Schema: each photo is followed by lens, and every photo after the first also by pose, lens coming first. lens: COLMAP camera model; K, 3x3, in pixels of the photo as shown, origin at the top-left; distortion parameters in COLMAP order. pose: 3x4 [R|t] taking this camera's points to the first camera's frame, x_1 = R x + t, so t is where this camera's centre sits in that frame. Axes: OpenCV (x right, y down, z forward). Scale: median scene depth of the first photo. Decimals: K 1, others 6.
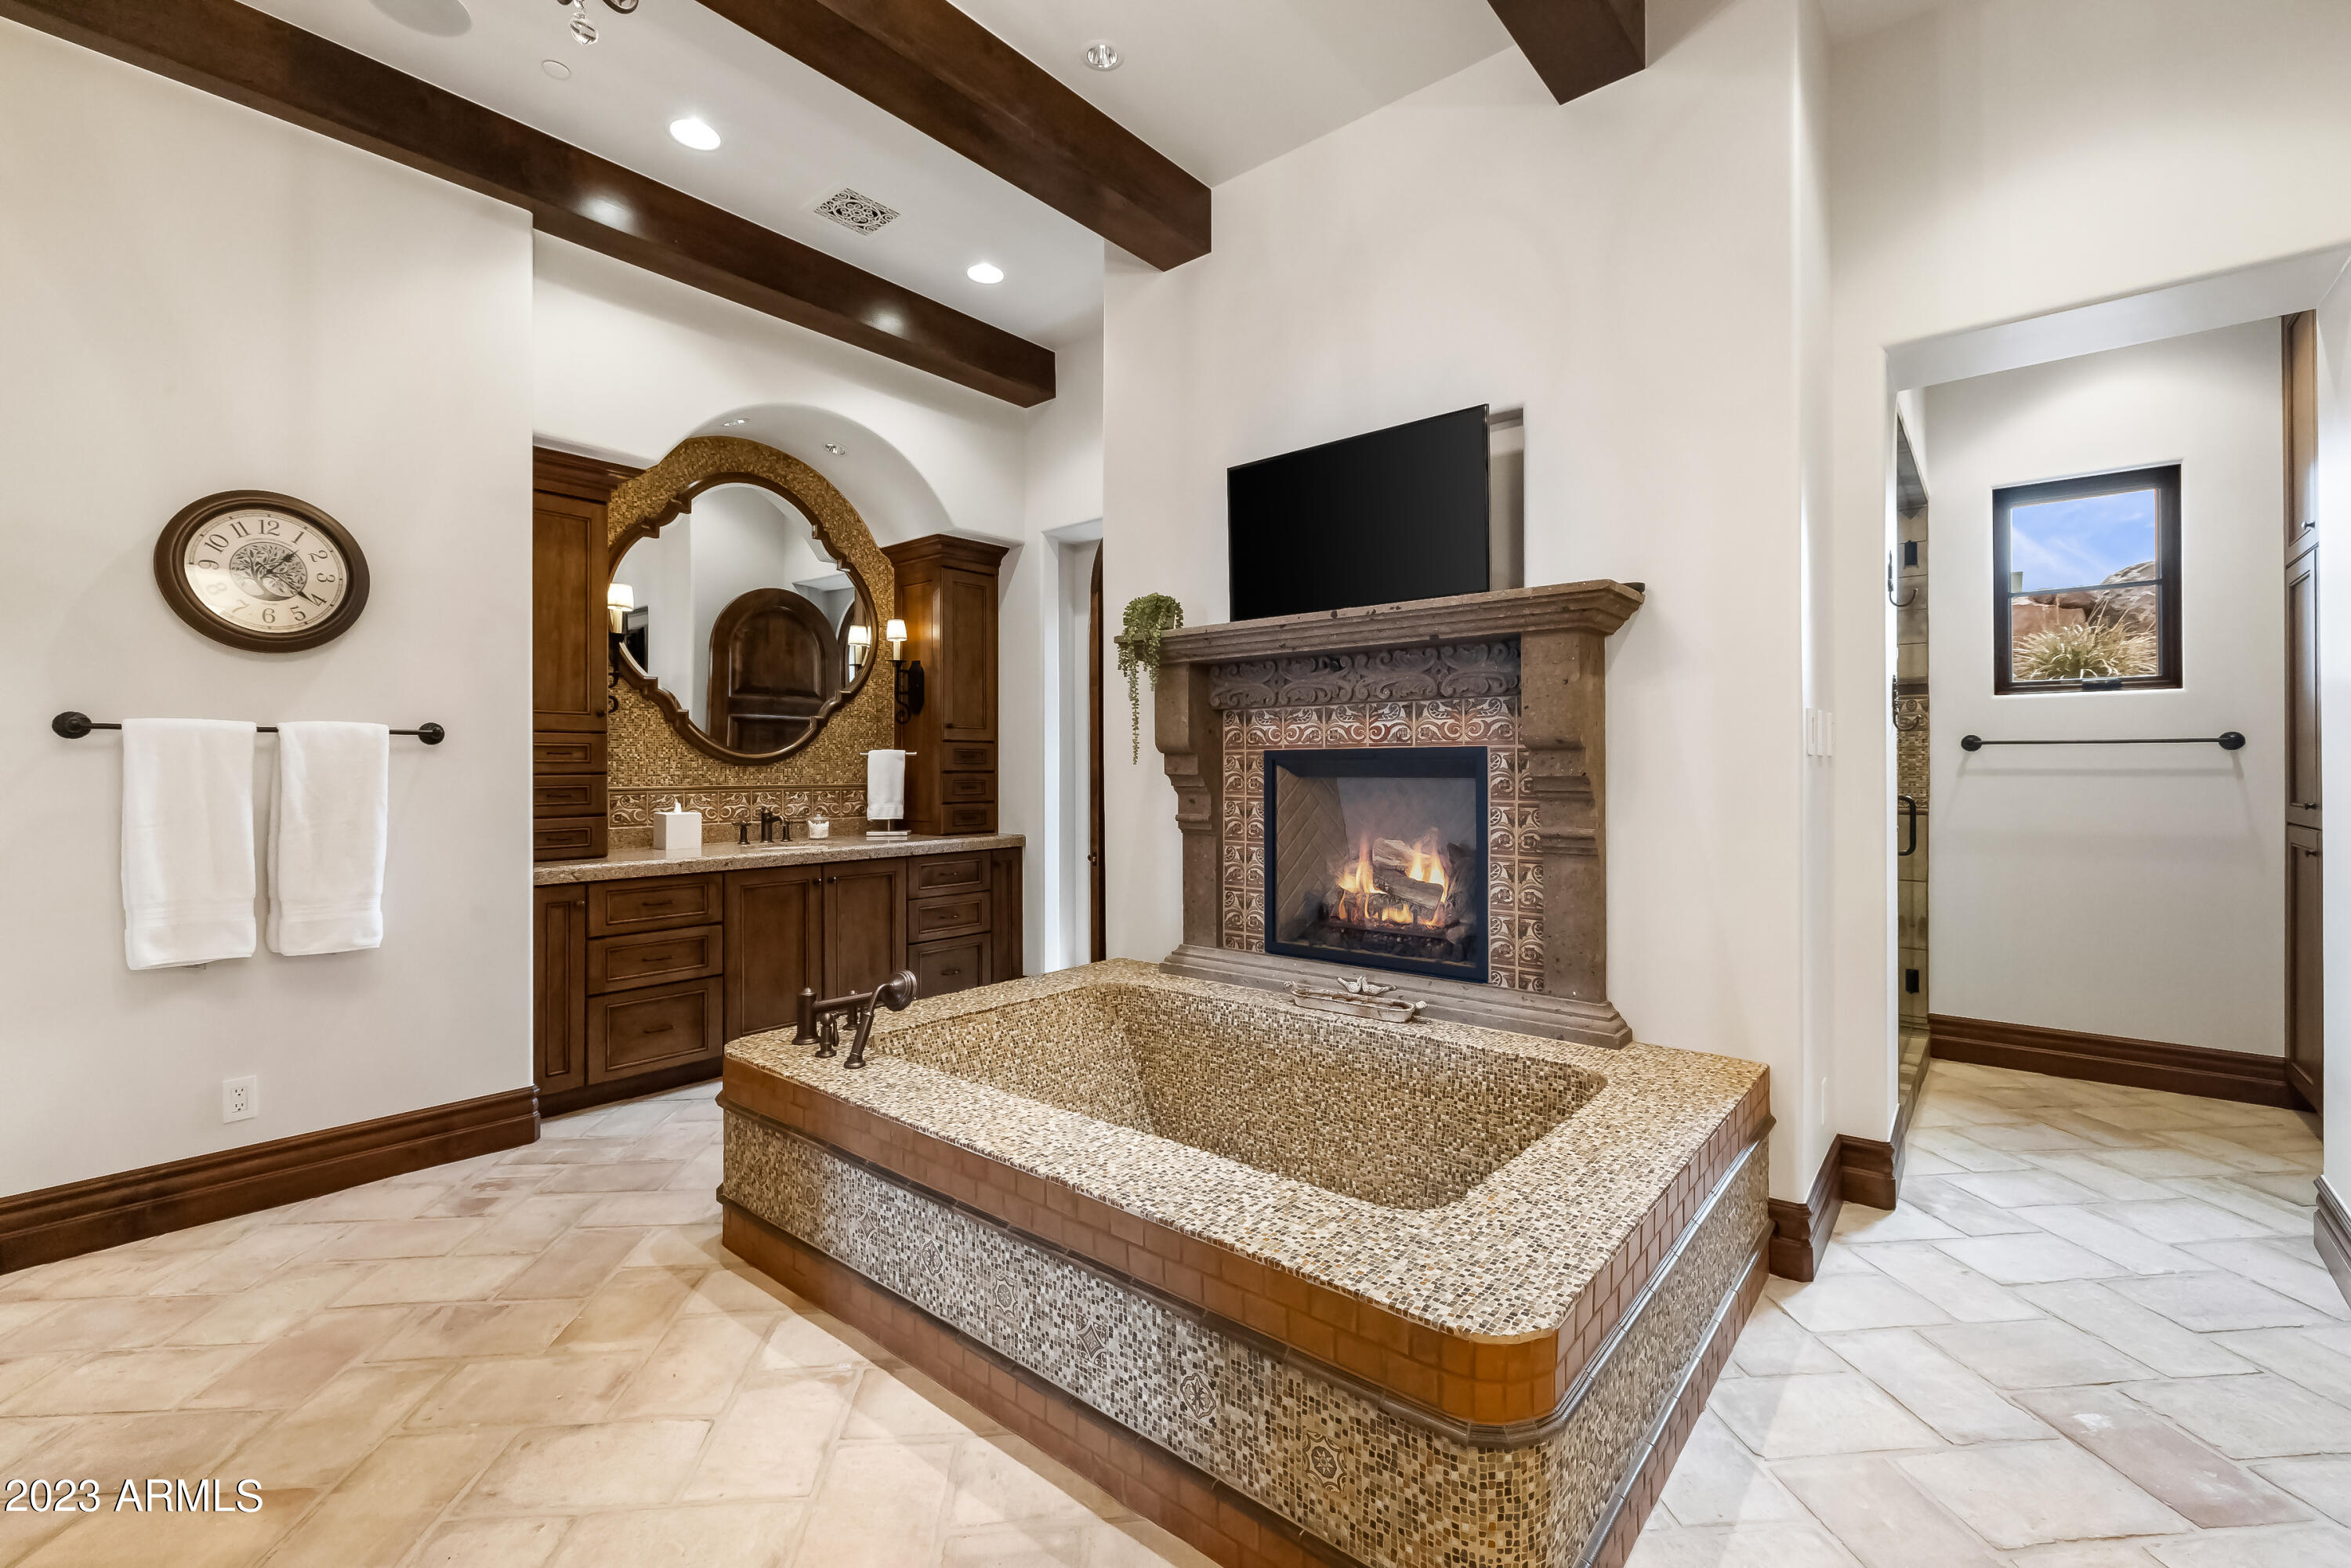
lens RADIAL K [[989.6, 0, 1174.2], [0, 989.6, 747.4], [0, 0, 1]] dist [-0.014222, -0.000049]
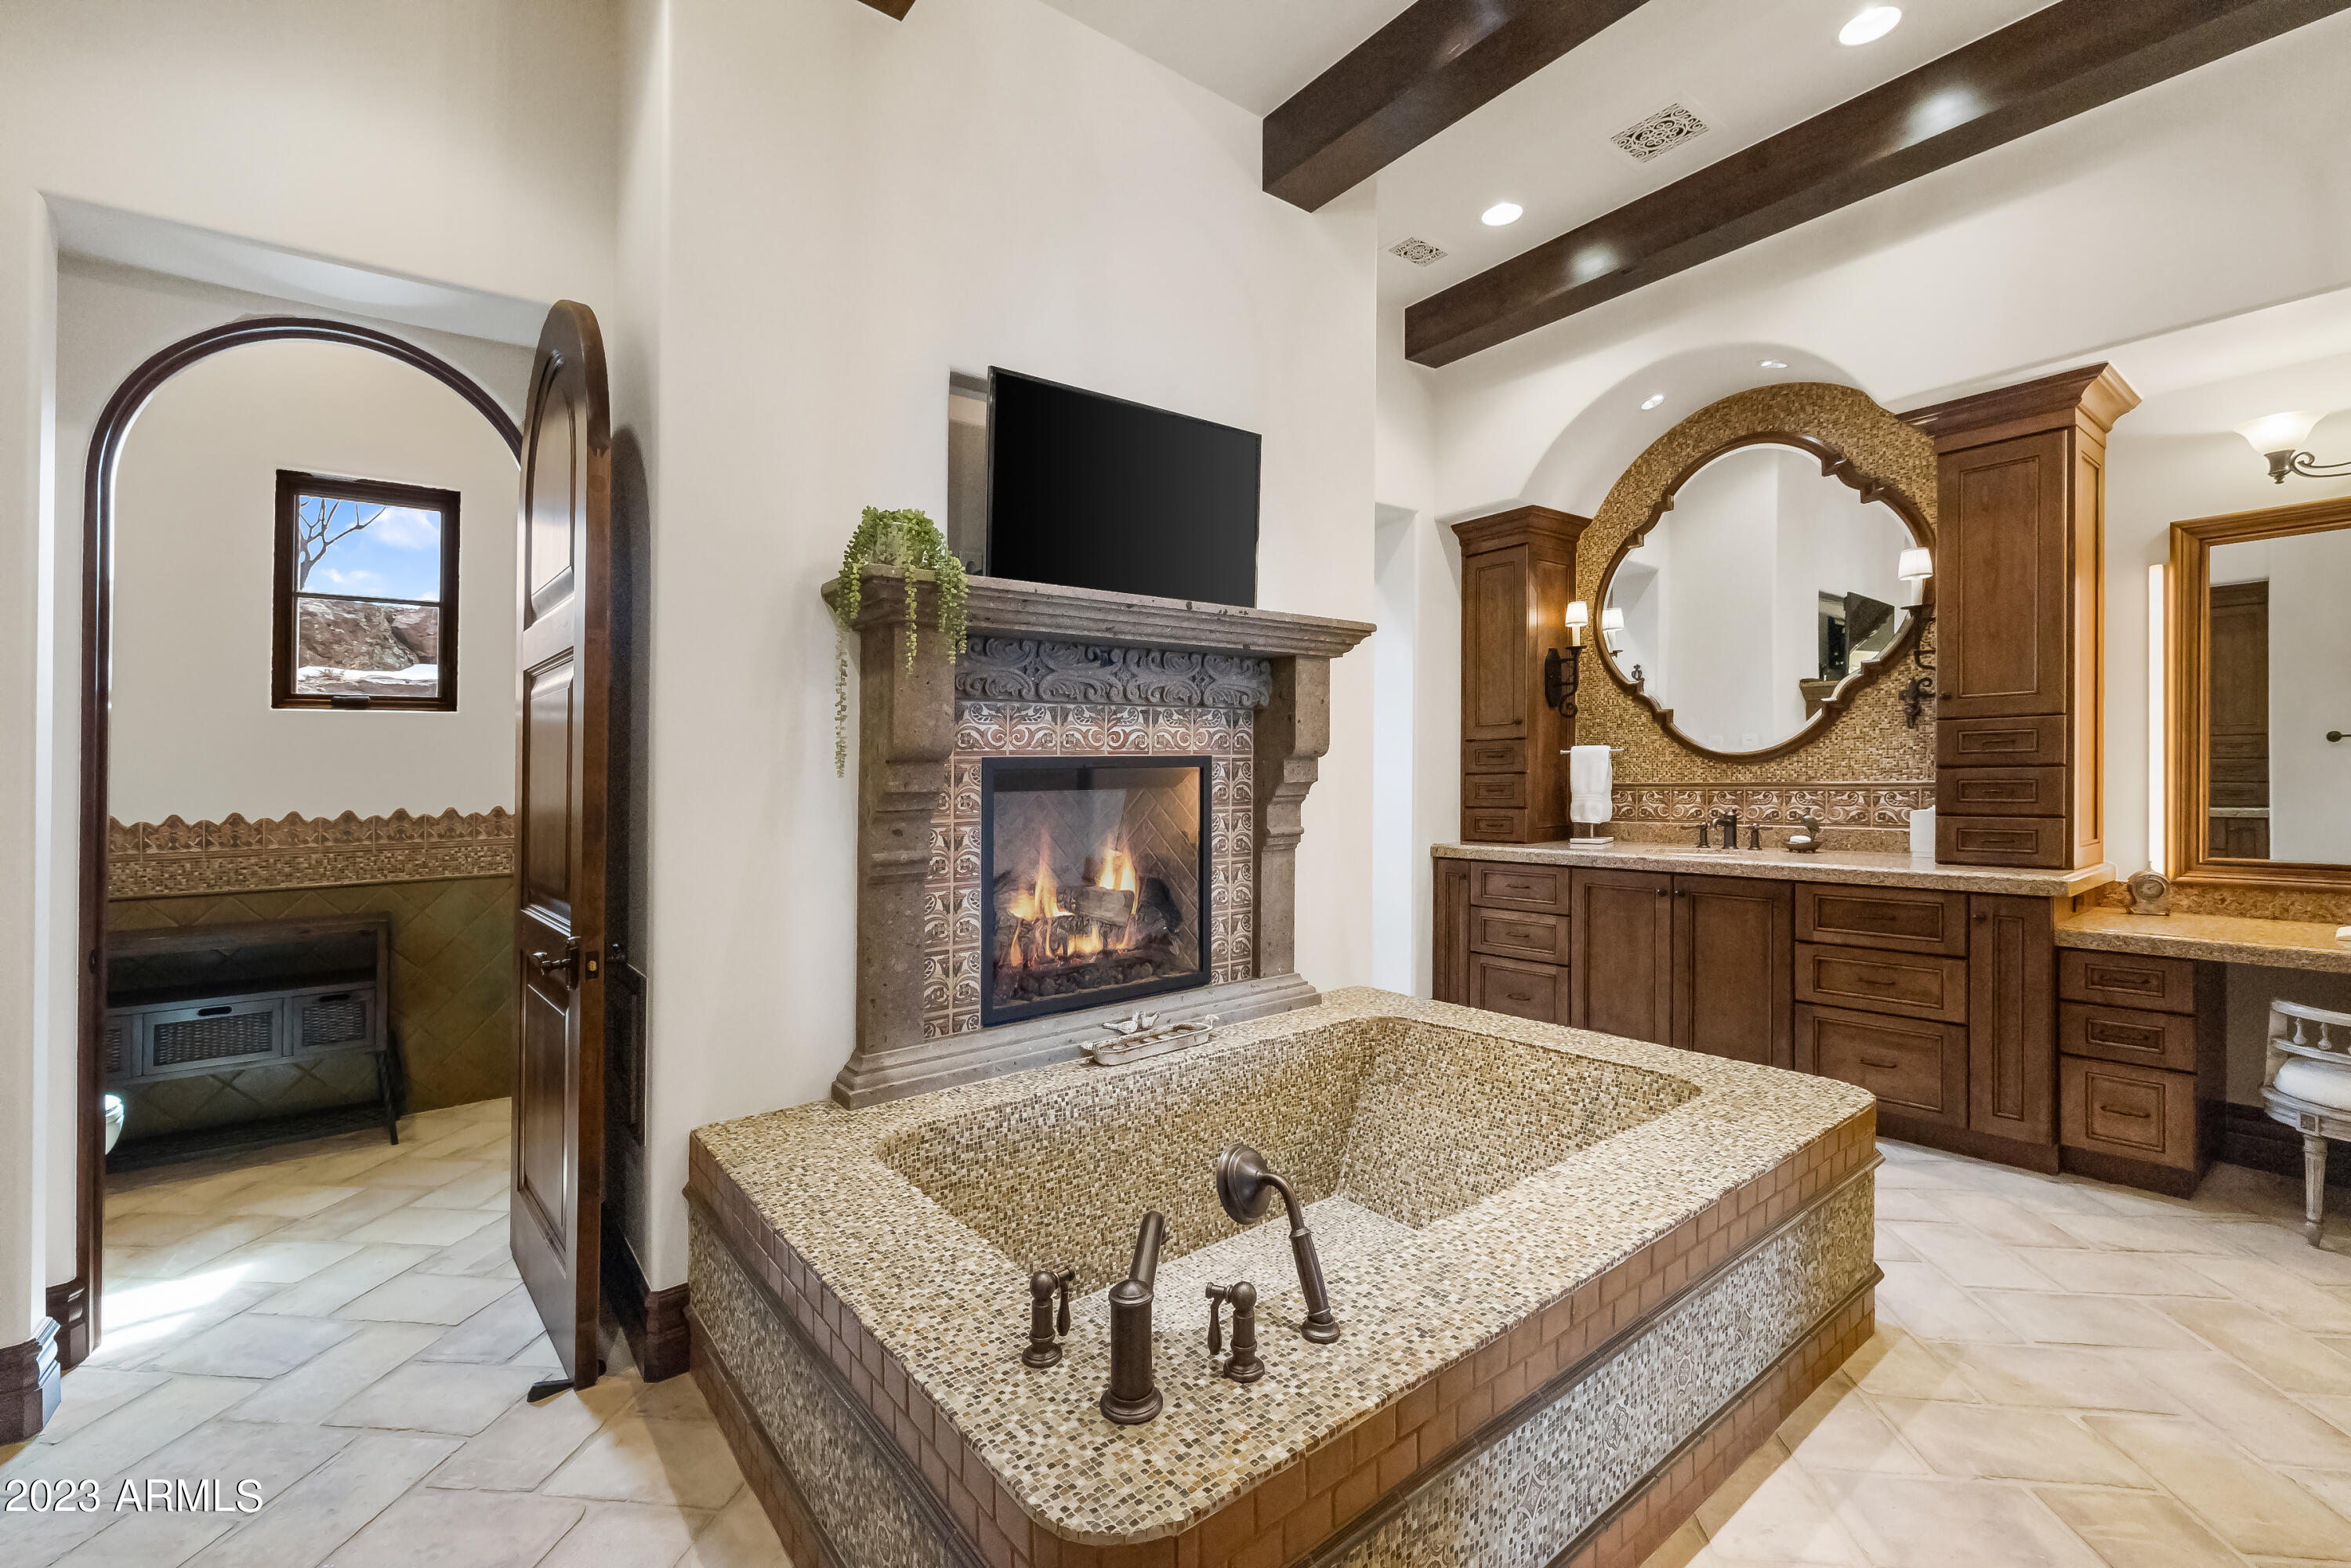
lens RADIAL K [[1032.1, 0, 1186.2], [0, 1032.1, 779.4], [0, 0, 1]] dist [-0.000618, -0.000001]
pose [[0.194822, -0.009216, 0.980795, -0.694731], [-0.003601, 0.999942, 0.010112, 0.011985], [-0.980832, -0.005502, 0.194778, 0.755494]]
